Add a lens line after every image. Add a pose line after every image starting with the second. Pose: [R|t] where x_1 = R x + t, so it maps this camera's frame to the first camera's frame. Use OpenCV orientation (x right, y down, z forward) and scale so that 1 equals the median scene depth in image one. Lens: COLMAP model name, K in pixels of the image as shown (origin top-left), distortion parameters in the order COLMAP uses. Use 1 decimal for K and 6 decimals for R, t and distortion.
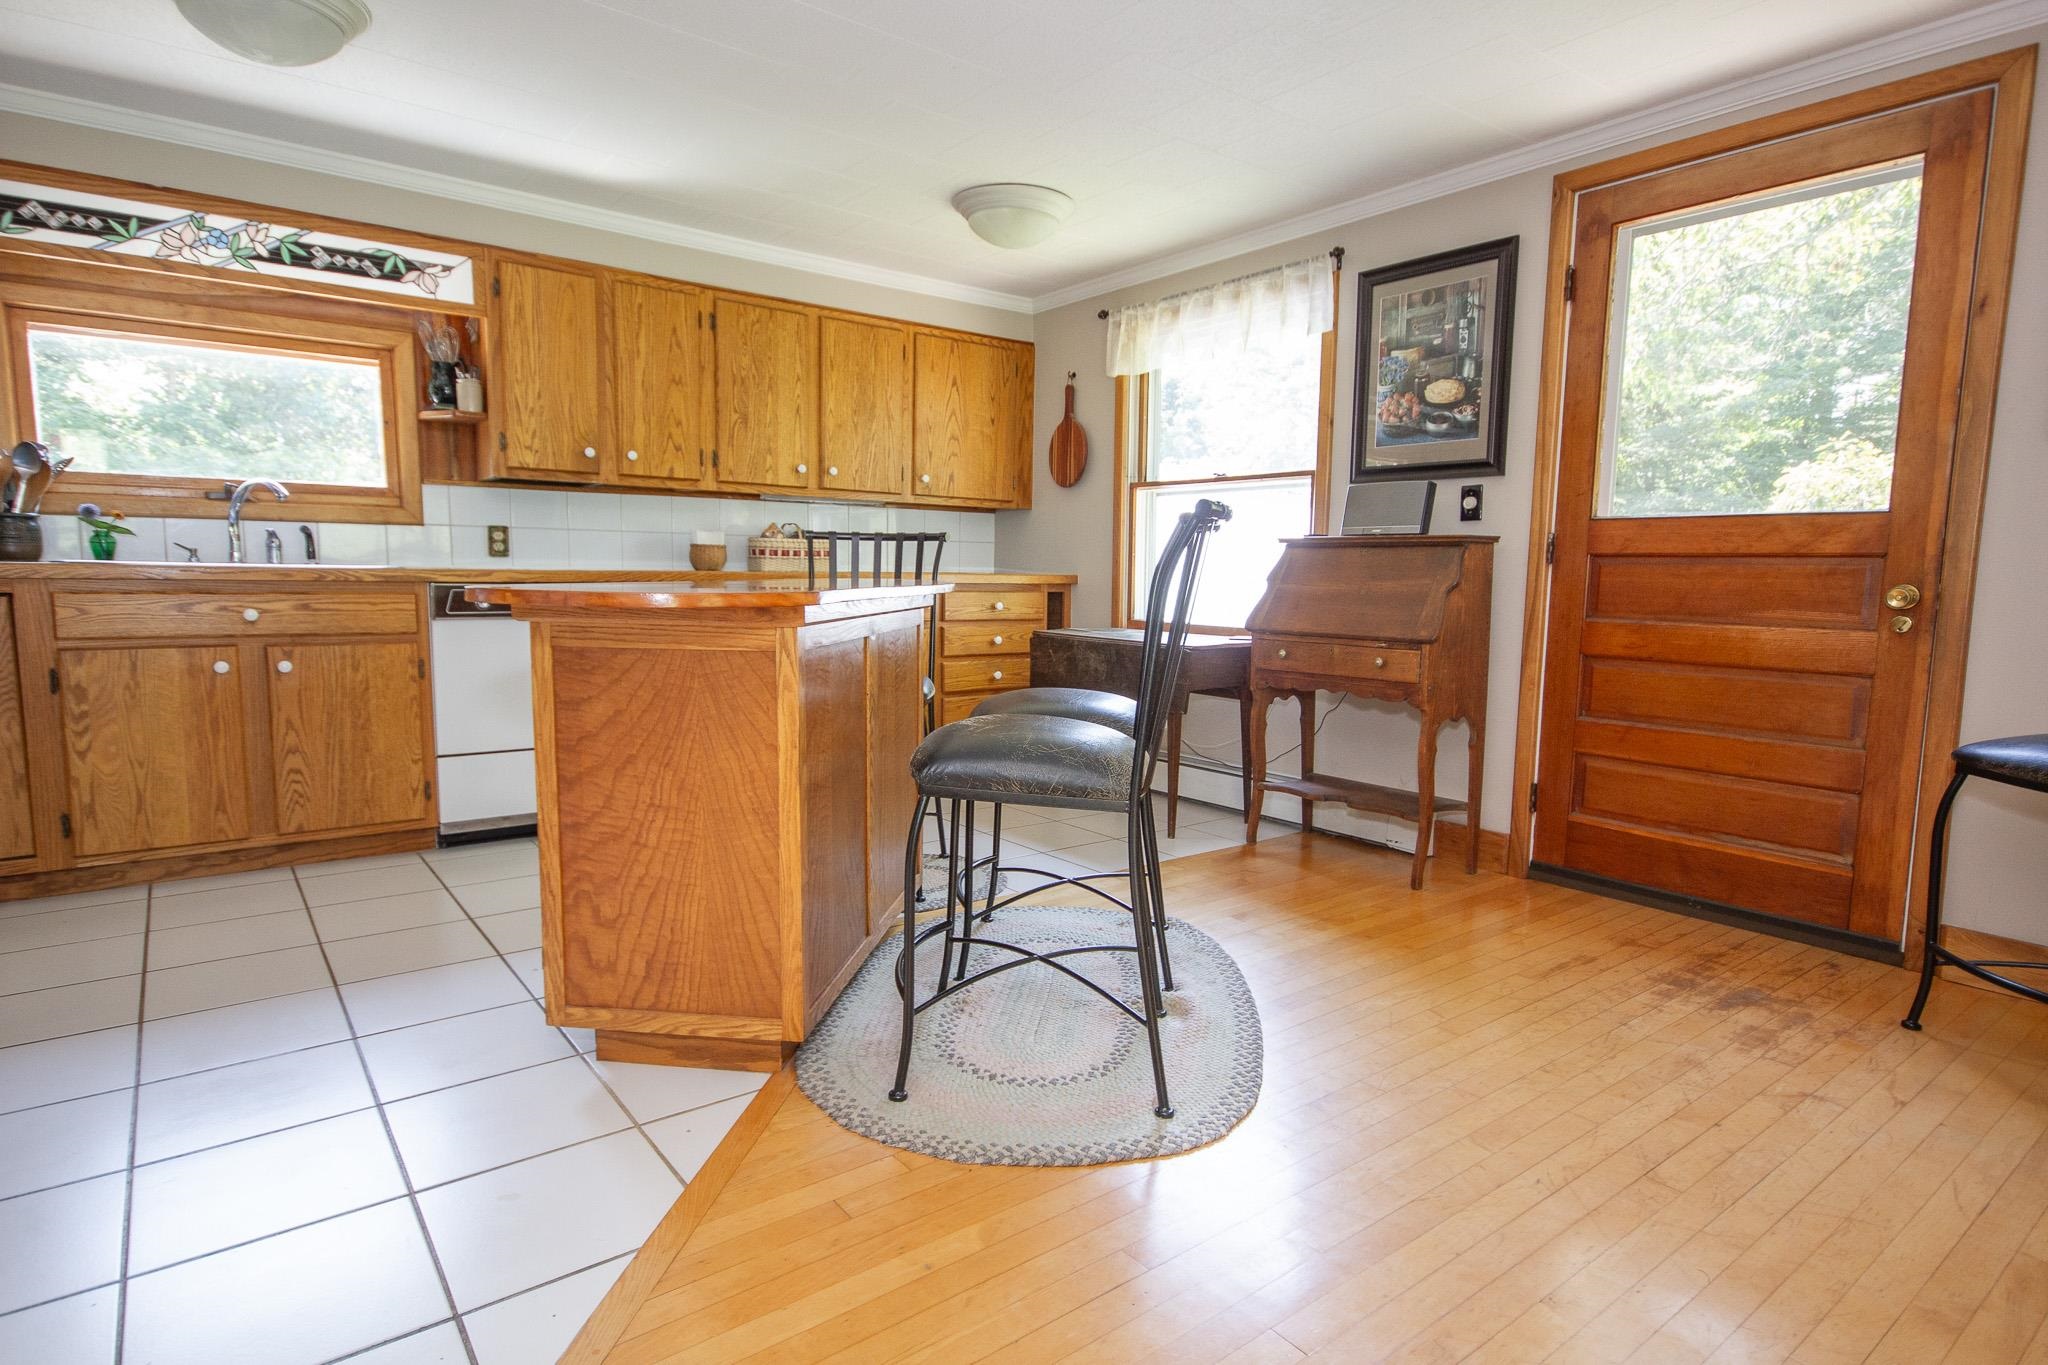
lens RADIAL K [[1098.2, 0, 1022.5], [0, 1098.2, 683.7], [0, 0, 1]] dist [0.025716, -0.002027]
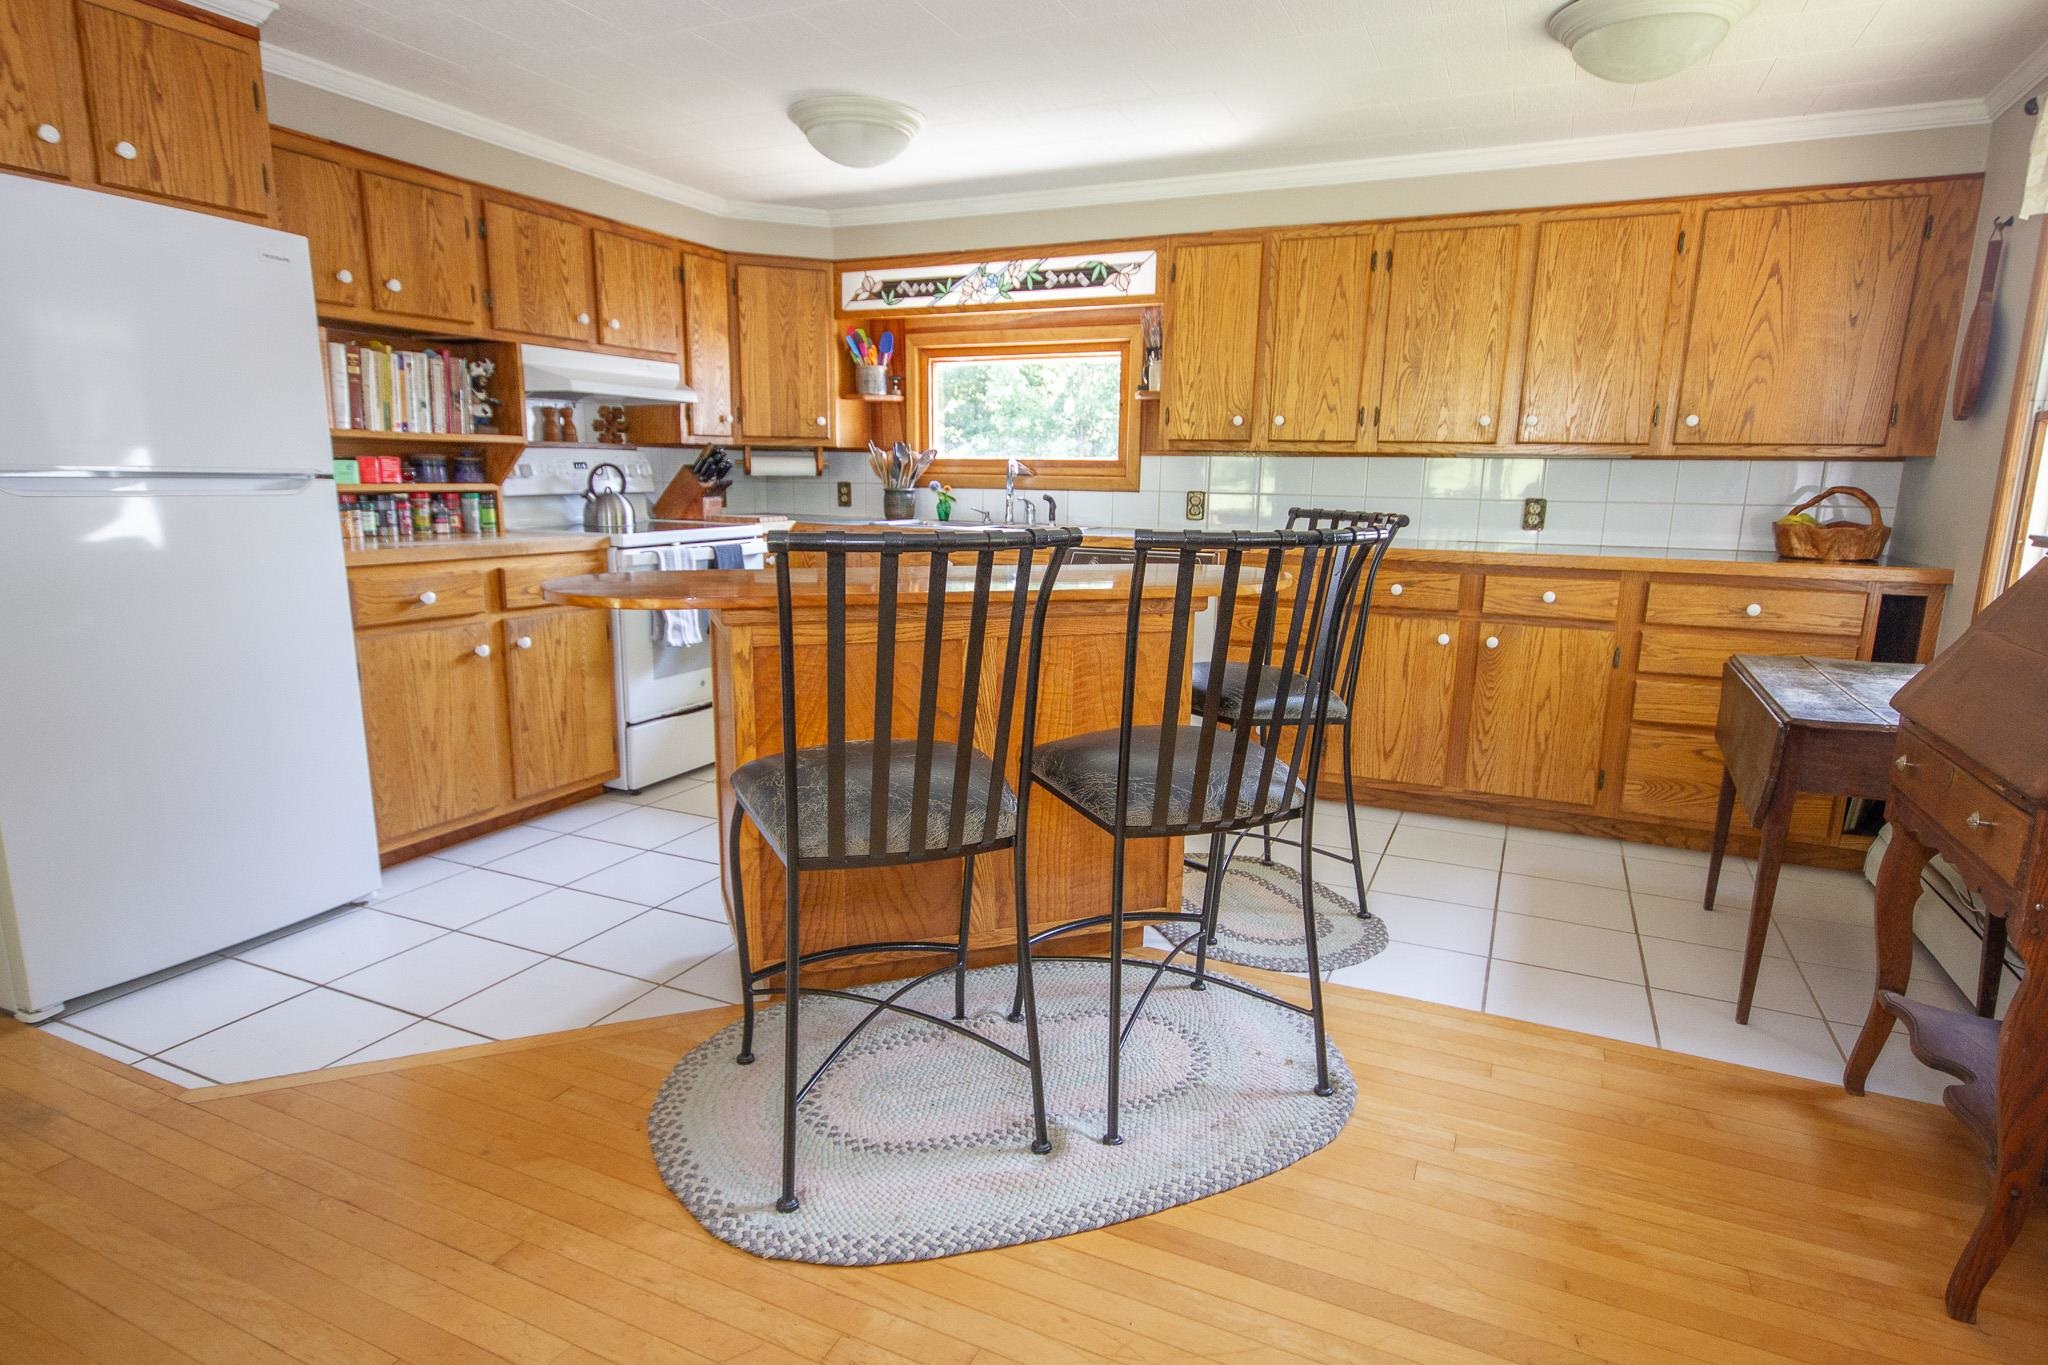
lens RADIAL K [[1098.2, 0, 1027.8], [0, 1098.2, 690.7], [0, 0, 1]] dist [0.025716, -0.002027]
pose [[0.466211, 0.166467, -0.868871, 0.451584], [-0.108299, 0.985489, 0.130700, -0.076617], [0.878020, 0.033164, 0.477474, 0.356085]]
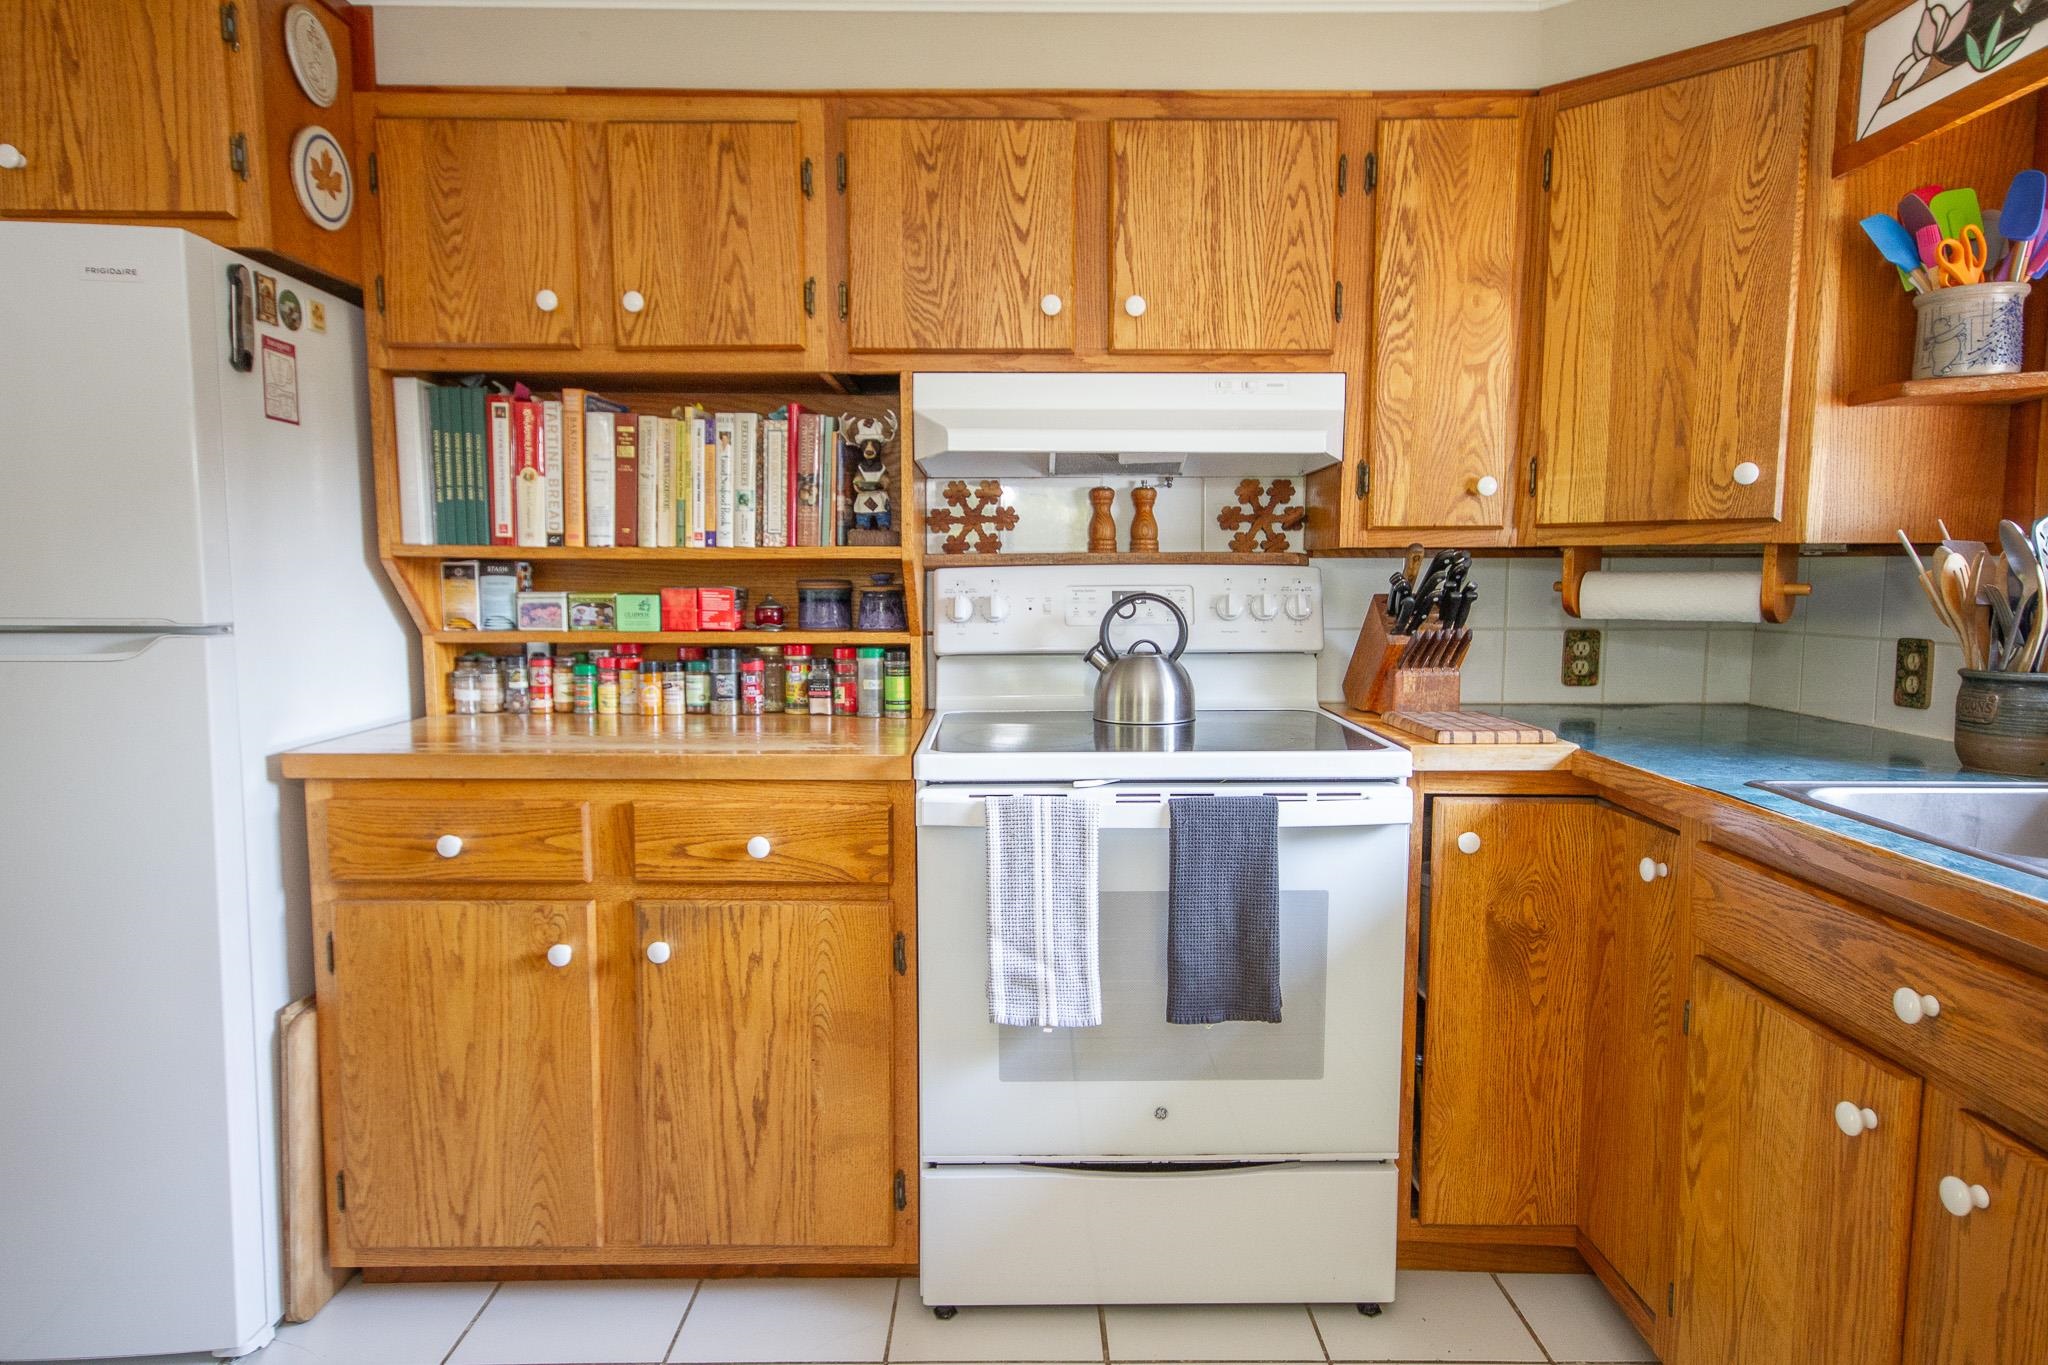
lens RADIAL K [[1232.3, 0, 1024.8], [0, 1232.3, 692.0], [0, 0, 1]] dist [0.013160, 0.004797]
pose [[-0.604490, 0.064870, -0.793967, -0.175909], [-0.102106, 0.982148, 0.157984, -0.147398], [0.790042, 0.176569, -0.587075, 0.787951]]
